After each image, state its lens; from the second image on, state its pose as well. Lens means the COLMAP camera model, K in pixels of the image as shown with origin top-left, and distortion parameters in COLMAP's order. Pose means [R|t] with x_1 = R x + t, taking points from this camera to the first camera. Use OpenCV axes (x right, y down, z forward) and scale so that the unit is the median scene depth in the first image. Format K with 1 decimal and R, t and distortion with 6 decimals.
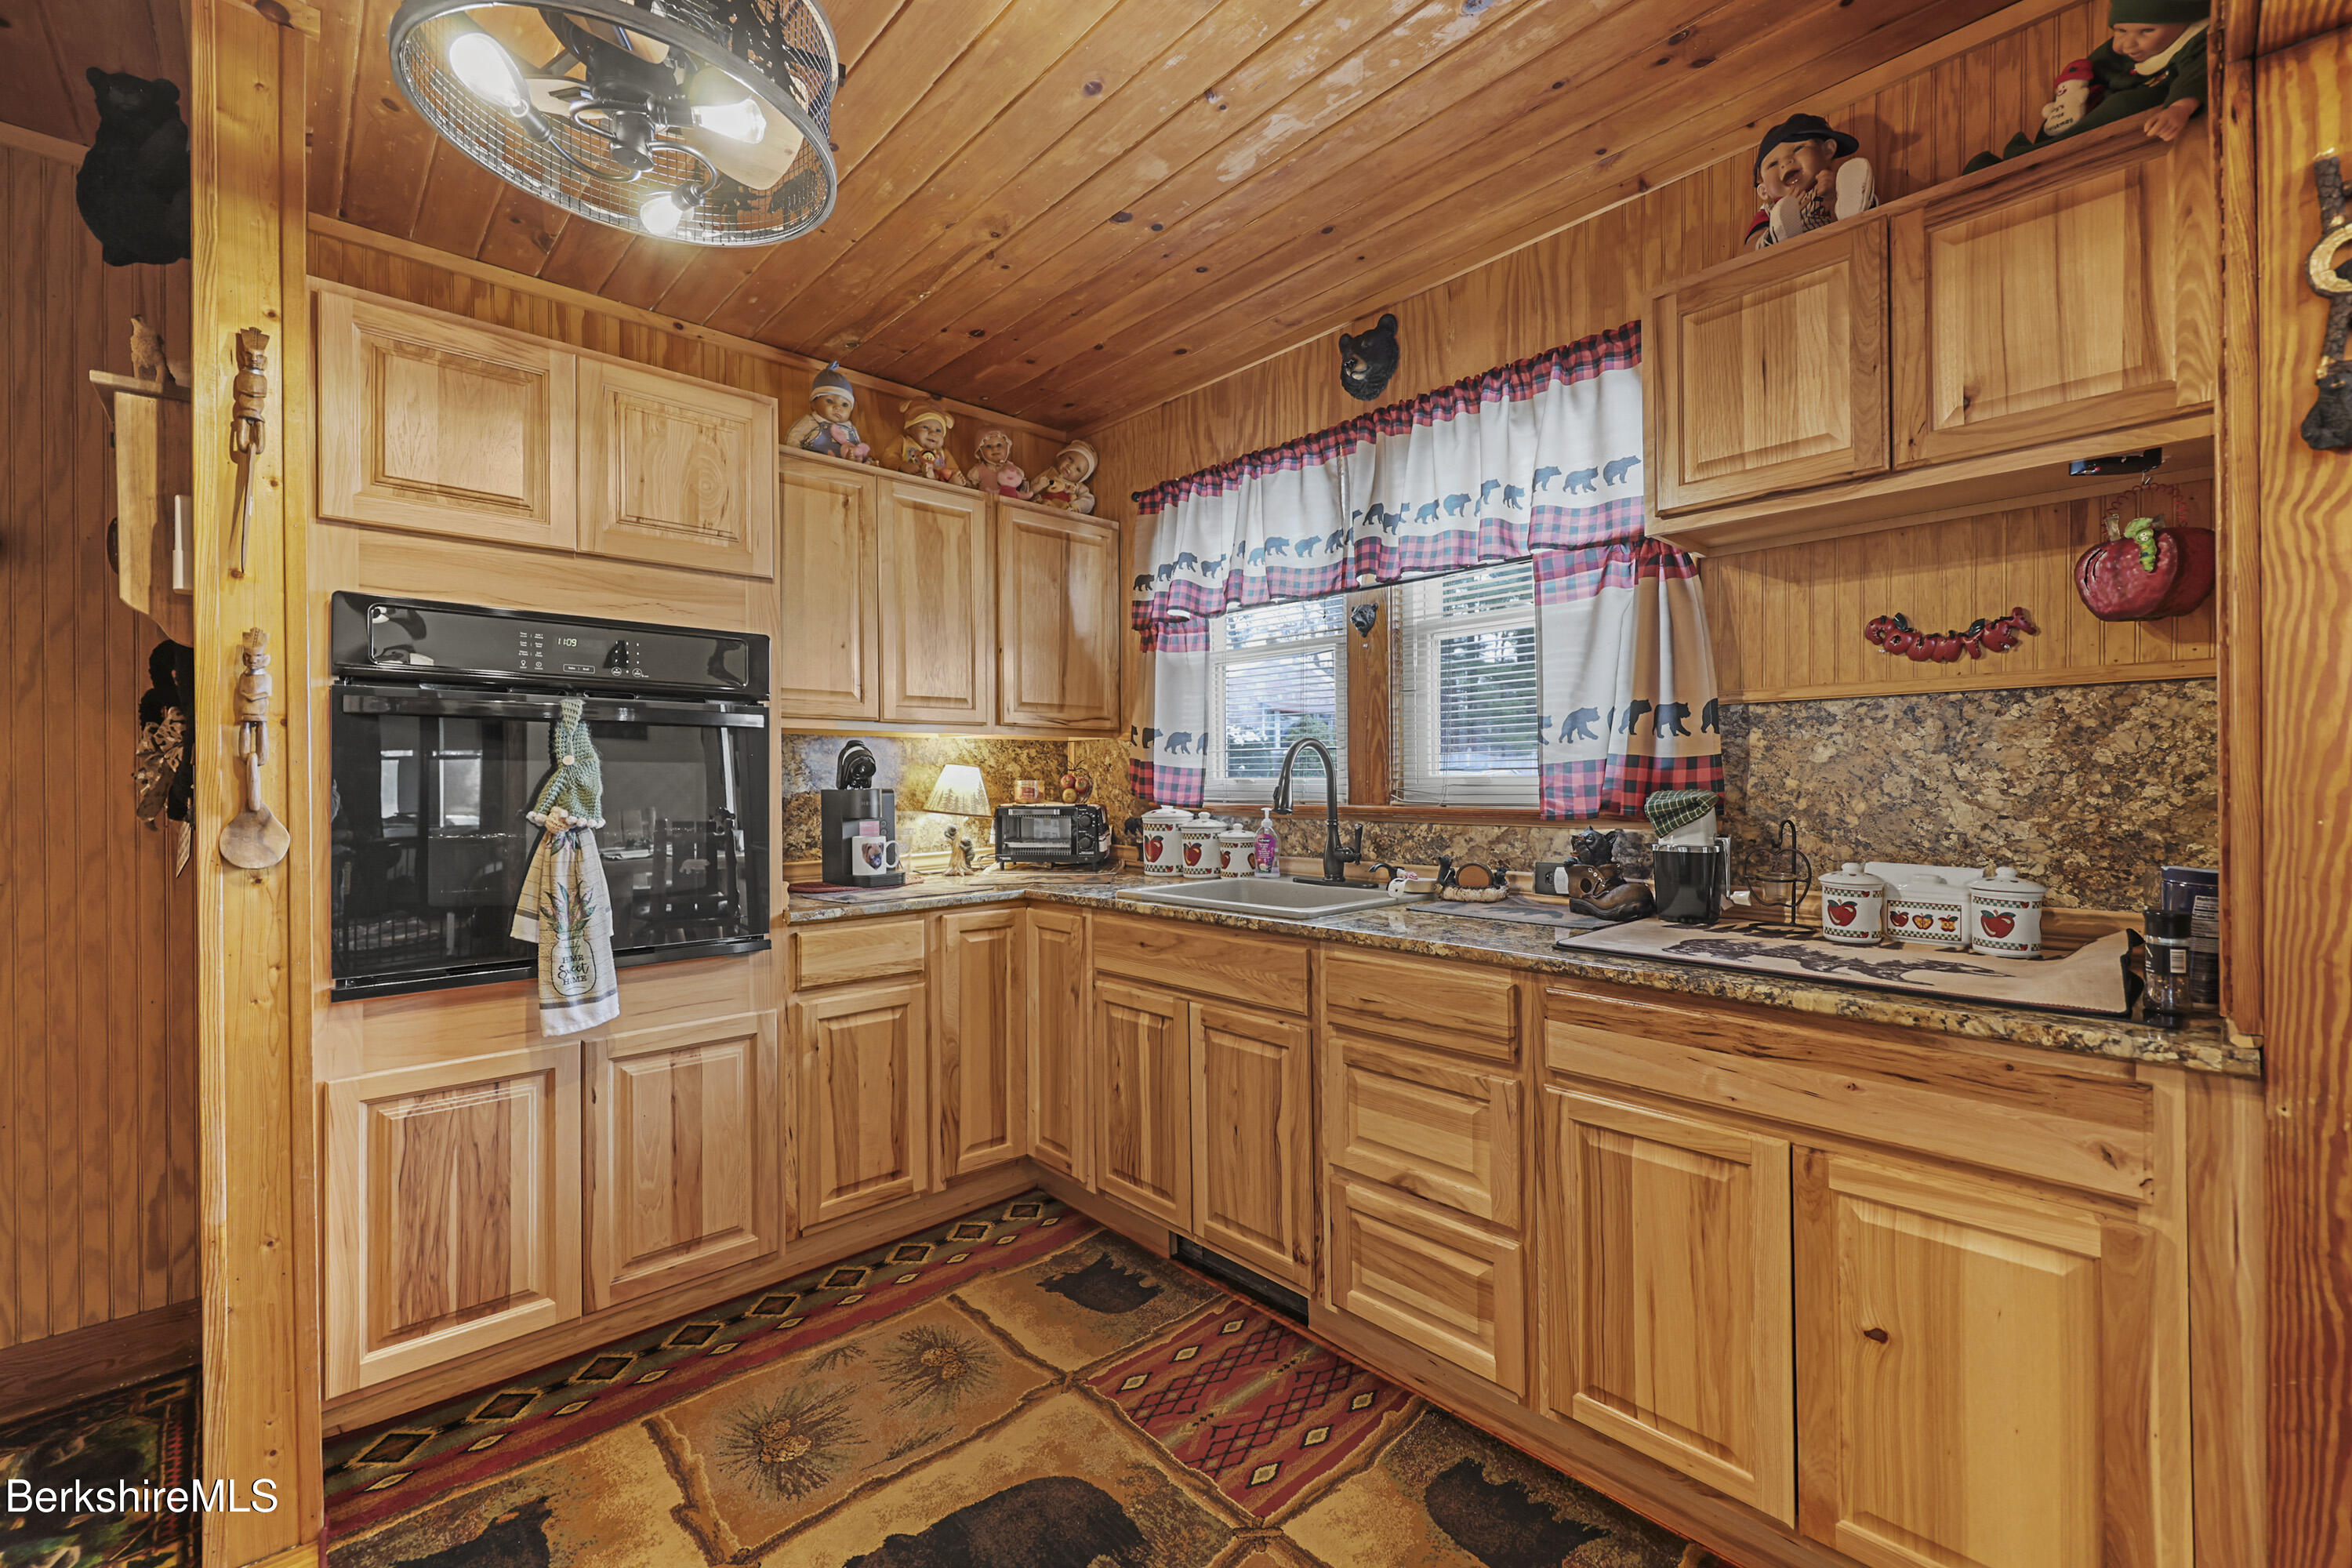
lens RADIAL K [[953.0, 0, 1179.9], [0, 953.0, 782.3], [0, 0, 1]] dist [-0.000714, -0.000251]
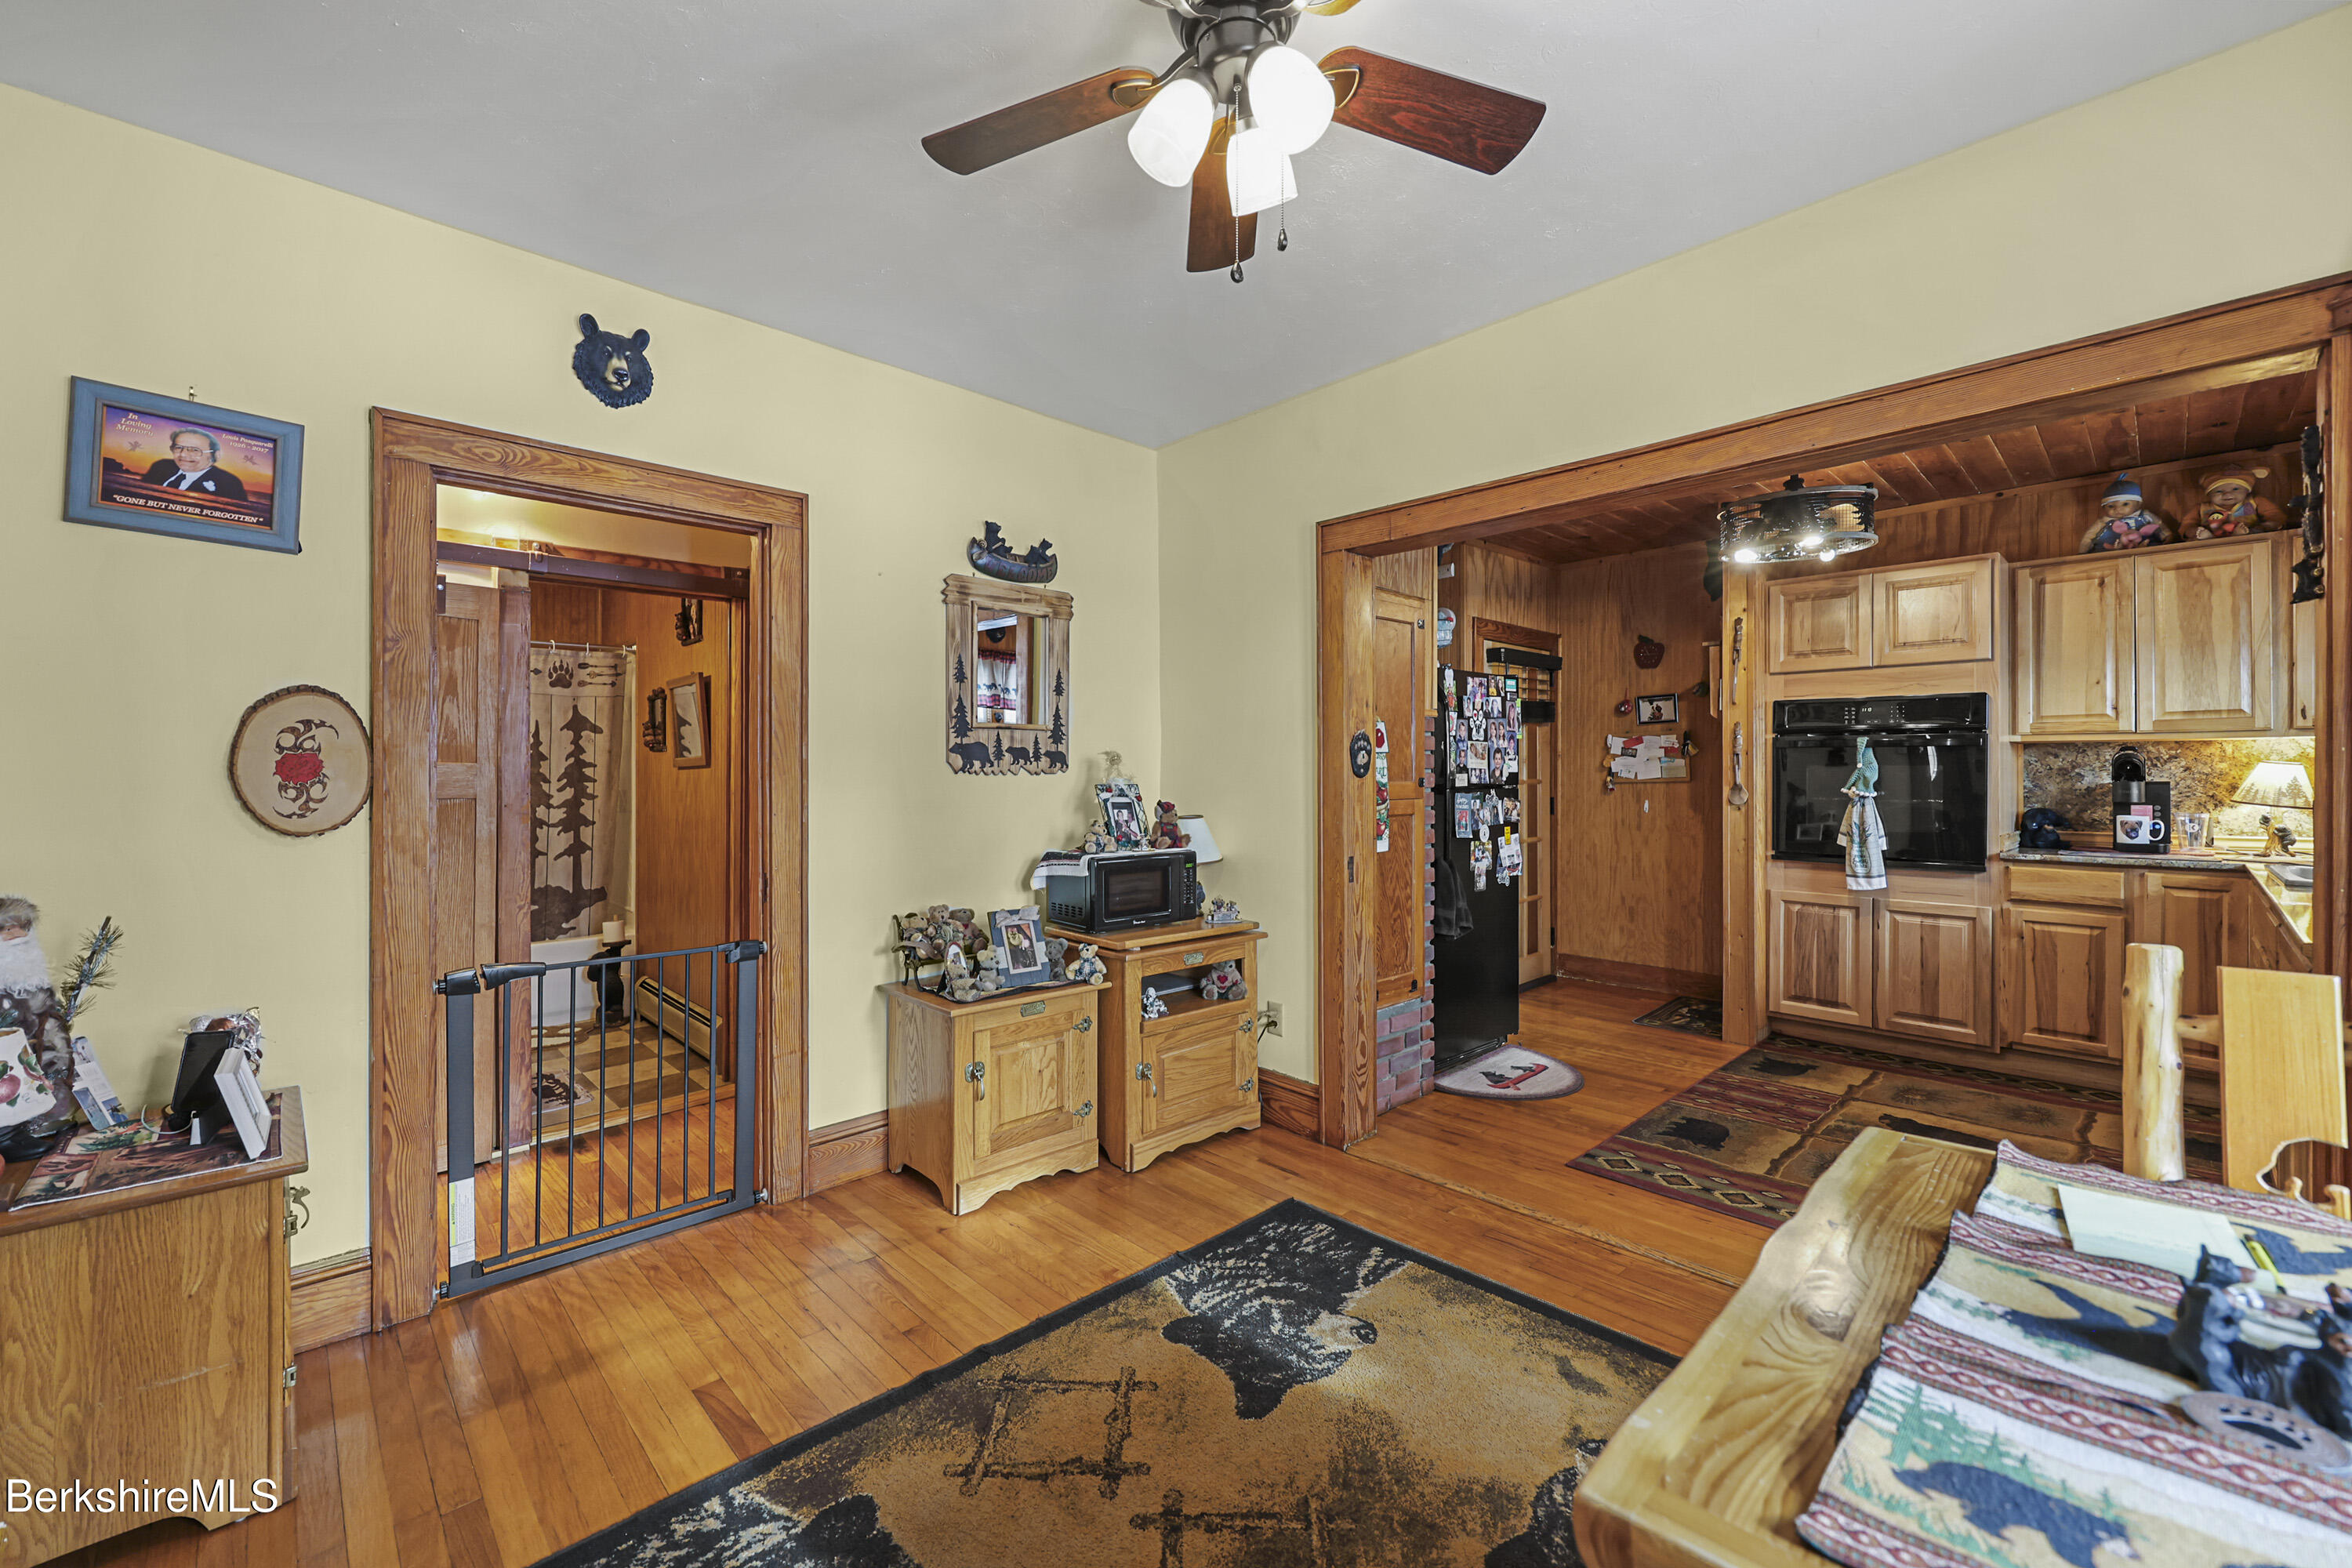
lens RADIAL K [[953.0, 0, 1172.0], [0, 953.0, 768.6], [0, 0, 1]] dist [-0.000714, -0.000251]
pose [[0.003194, 0.003943, -0.999987, 1.428570], [-0.001926, 0.999990, 0.003936, -0.019826], [0.999993, 0.001913, 0.003202, -0.542938]]
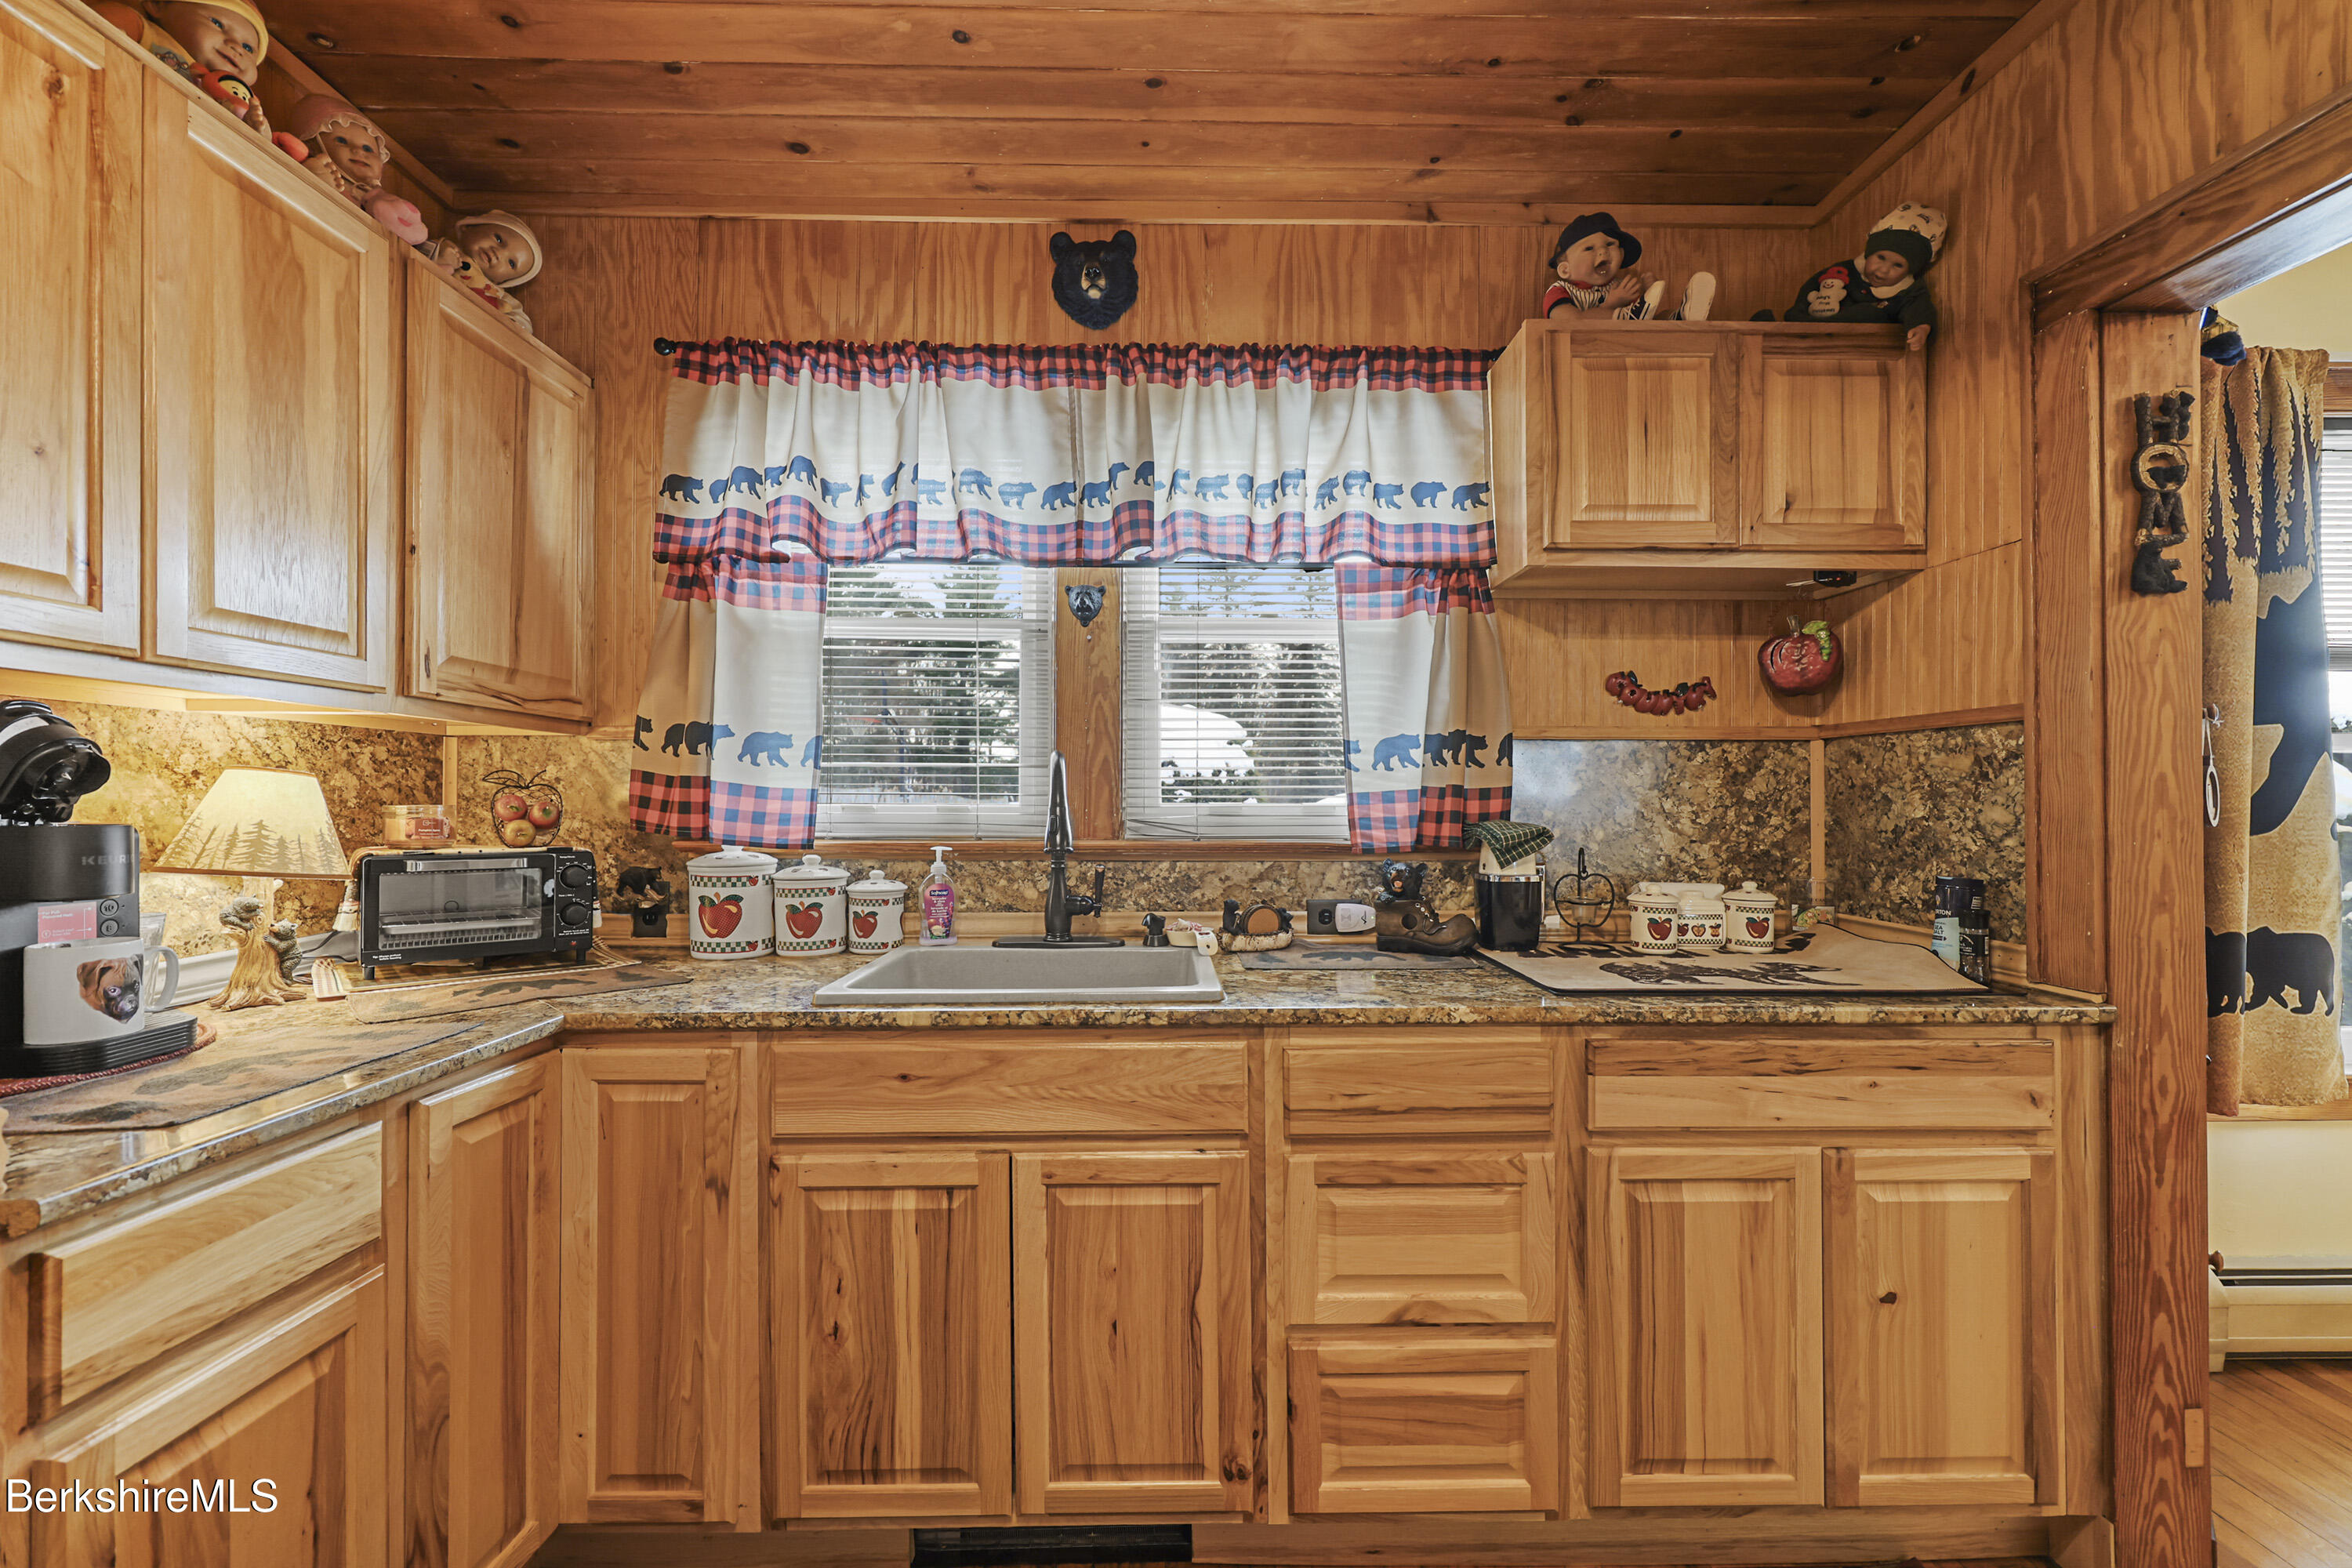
lens RADIAL K [[953.0, 0, 1172.1], [0, 953.0, 800.9], [0, 0, 1]] dist [-0.000714, -0.000251]
pose [[0.672907, 0.010655, 0.739650, -0.430316], [-0.004317, 0.999936, -0.010478, -0.000774], [-0.739714, 0.003858, 0.672910, 0.532136]]
